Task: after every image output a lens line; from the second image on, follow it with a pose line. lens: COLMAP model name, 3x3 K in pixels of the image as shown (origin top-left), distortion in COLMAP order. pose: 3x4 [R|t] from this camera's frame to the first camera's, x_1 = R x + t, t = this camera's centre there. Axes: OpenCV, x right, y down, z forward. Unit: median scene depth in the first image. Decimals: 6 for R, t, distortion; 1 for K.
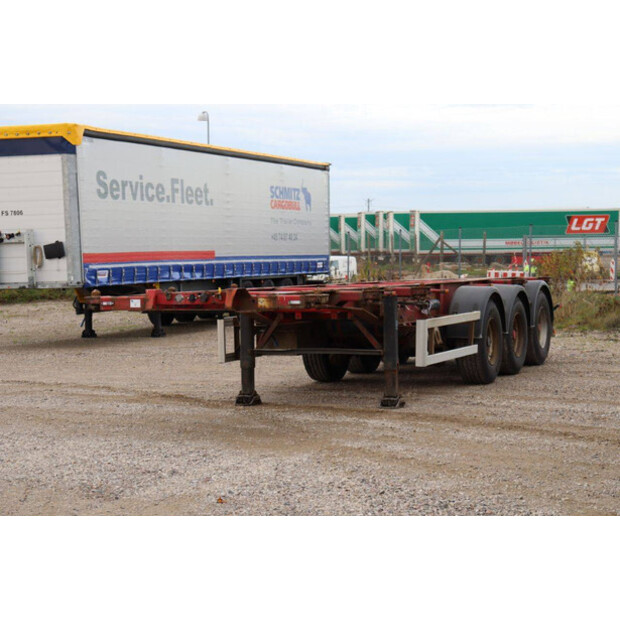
lens RADIAL K [[1405.7, 0, 309.8], [0, 1405.7, 312.6], [0, 0, 1]] dist [0.398135, 0.000000]
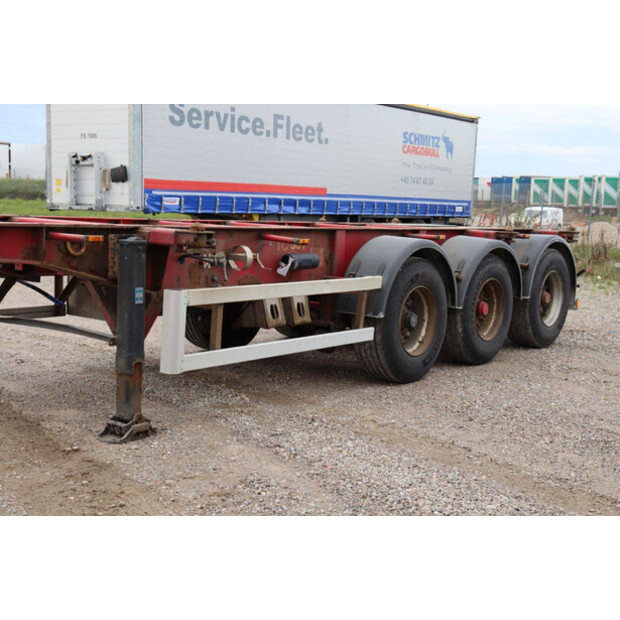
lens RADIAL K [[934.9, 0, 307.3], [0, 934.9, 313.4], [0, 0, 1]] dist [0.107423, 0.000000]
pose [[0.963020, 0.089505, -0.254129, 0.118002], [-0.069395, 0.993785, 0.087043, -0.011429], [0.260341, -0.066188, 0.963246, 0.344311]]
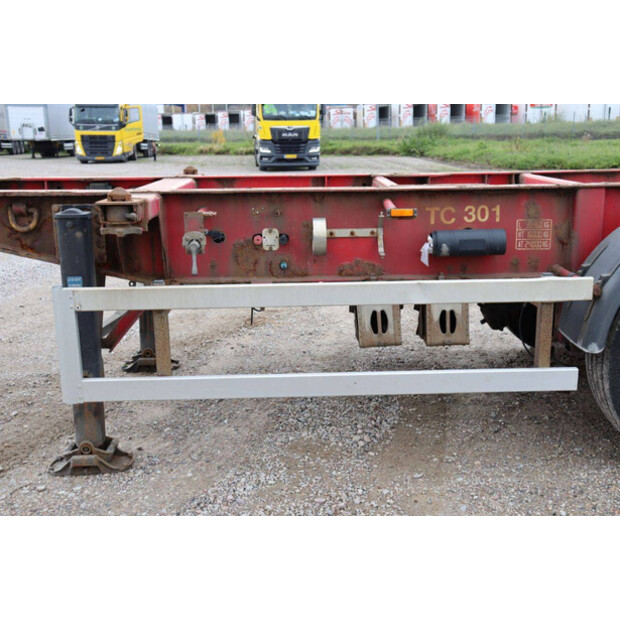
lens RADIAL K [[804.4, 0, 313.6], [0, 804.4, 312.2], [0, 0, 1]] dist [0.066200, 0.000000]
pose [[0.404632, 0.209651, -0.890123, 0.162025], [-0.028160, 0.975761, 0.217021, -0.020371], [0.914046, -0.062747, 0.400727, 0.511010]]
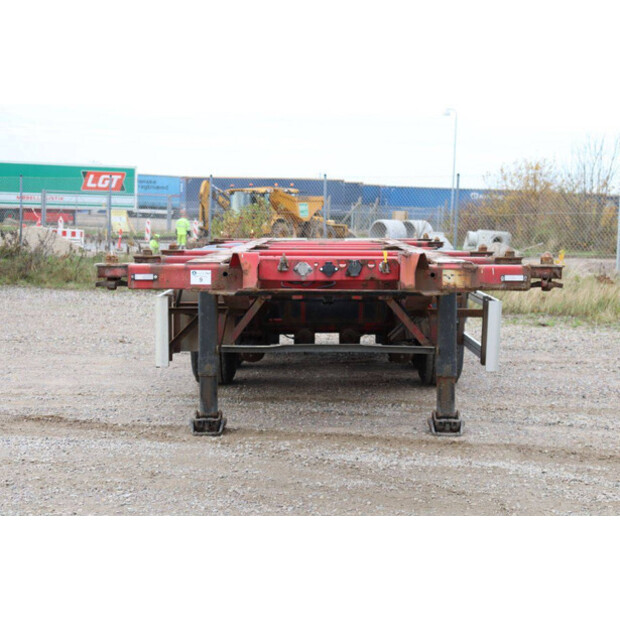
lens RADIAL K [[1405.7, 0, 310.5], [0, 1405.7, 305.7], [0, 0, 1]] dist [0.398135, 0.000000]
pose [[0.912274, -0.000342, 0.409581, -0.141119], [-0.009155, 0.999733, 0.021226, -0.003303], [-0.409479, -0.023114, 0.912027, 0.213244]]
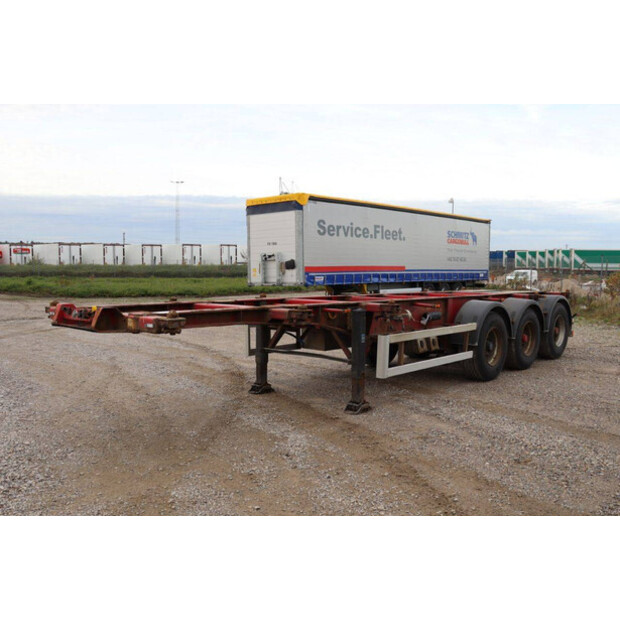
lens RADIAL K [[588.7, 0, 318.8], [0, 588.7, 320.1], [0, 0, 1]] dist [-0.065657, 0.000000]
pose [[0.937798, 0.052337, -0.343215, 0.098507], [-0.034733, 0.997756, 0.057245, -0.016193], [0.345441, -0.041763, 0.937511, 0.292923]]
